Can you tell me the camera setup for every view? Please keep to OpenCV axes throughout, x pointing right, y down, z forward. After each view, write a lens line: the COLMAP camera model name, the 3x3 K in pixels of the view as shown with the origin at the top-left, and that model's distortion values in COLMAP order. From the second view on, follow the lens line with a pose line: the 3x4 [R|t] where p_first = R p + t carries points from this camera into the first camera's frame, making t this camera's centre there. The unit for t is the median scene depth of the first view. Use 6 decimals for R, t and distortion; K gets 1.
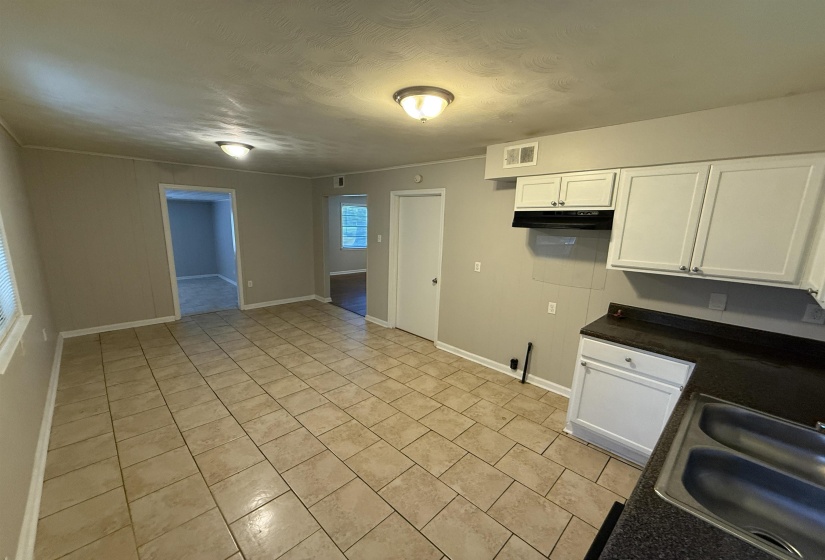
lens RADIAL K [[328.4, 0, 406.2], [0, 328.4, 283.1], [0, 0, 1]] dist [0.015375, -0.000297]
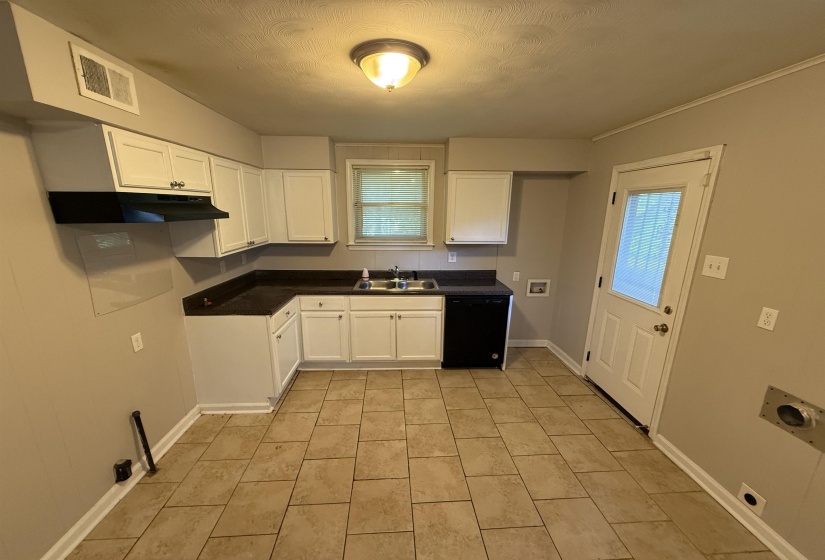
lens RADIAL K [[328.4, 0, 410.7], [0, 328.4, 288.5], [0, 0, 1]] dist [0.015375, -0.000297]
pose [[-0.750549, -0.186352, 0.633995, -0.431400], [0.096471, 0.918235, 0.384105, -0.263662], [-0.653735, 0.349452, -0.671203, 1.240672]]
